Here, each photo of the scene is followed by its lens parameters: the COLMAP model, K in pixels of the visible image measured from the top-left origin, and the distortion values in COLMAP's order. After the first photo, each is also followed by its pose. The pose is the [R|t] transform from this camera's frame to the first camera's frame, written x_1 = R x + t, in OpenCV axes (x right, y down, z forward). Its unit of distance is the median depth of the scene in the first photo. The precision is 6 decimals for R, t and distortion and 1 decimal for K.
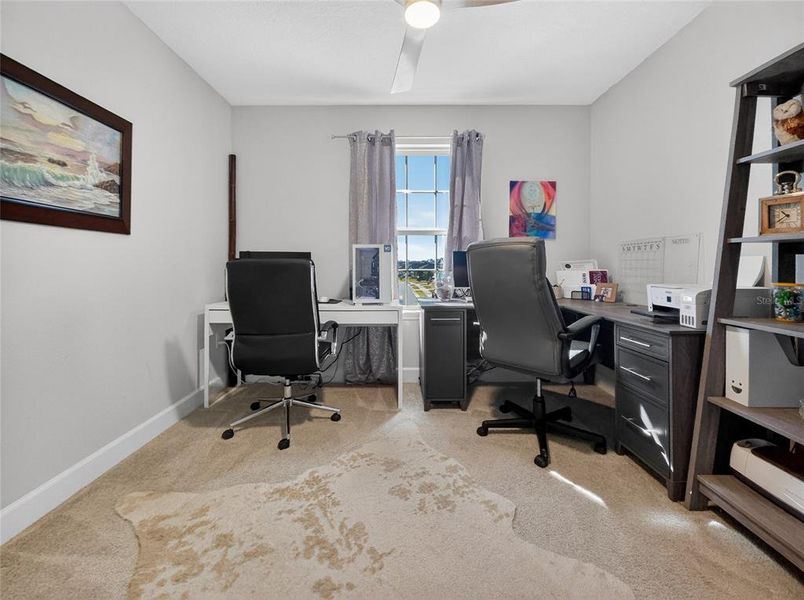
lens RADIAL K [[341.0, 0, 399.2], [0, 341.0, 262.7], [0, 0, 1]] dist [0.000436, -0.000127]
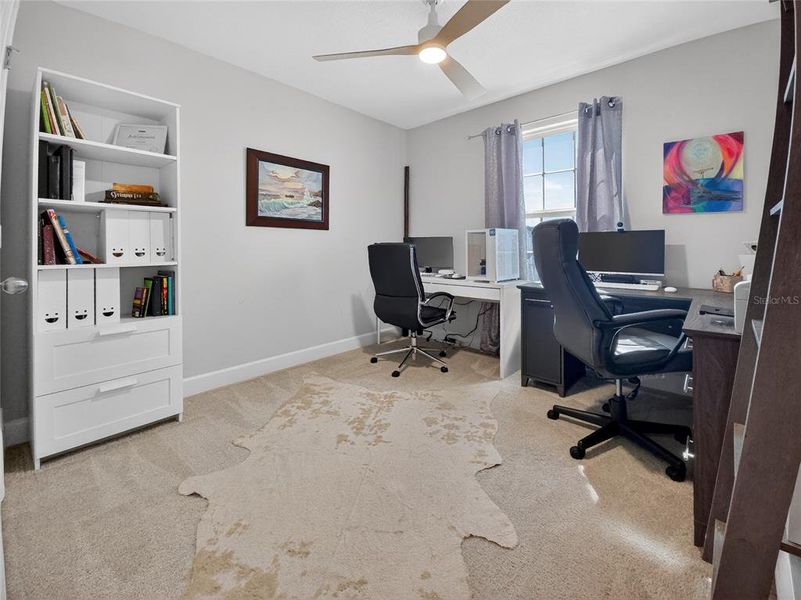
lens RADIAL K [[338.2, 0, 401.6], [0, 338.2, 245.7], [0, 0, 1]] dist [-0.001285, -0.000204]
pose [[0.743173, -0.006344, -0.669069, 0.628757], [0.006335, 0.999977, -0.002446, 0.003264], [0.669069, -0.002421, 0.743196, -0.026275]]
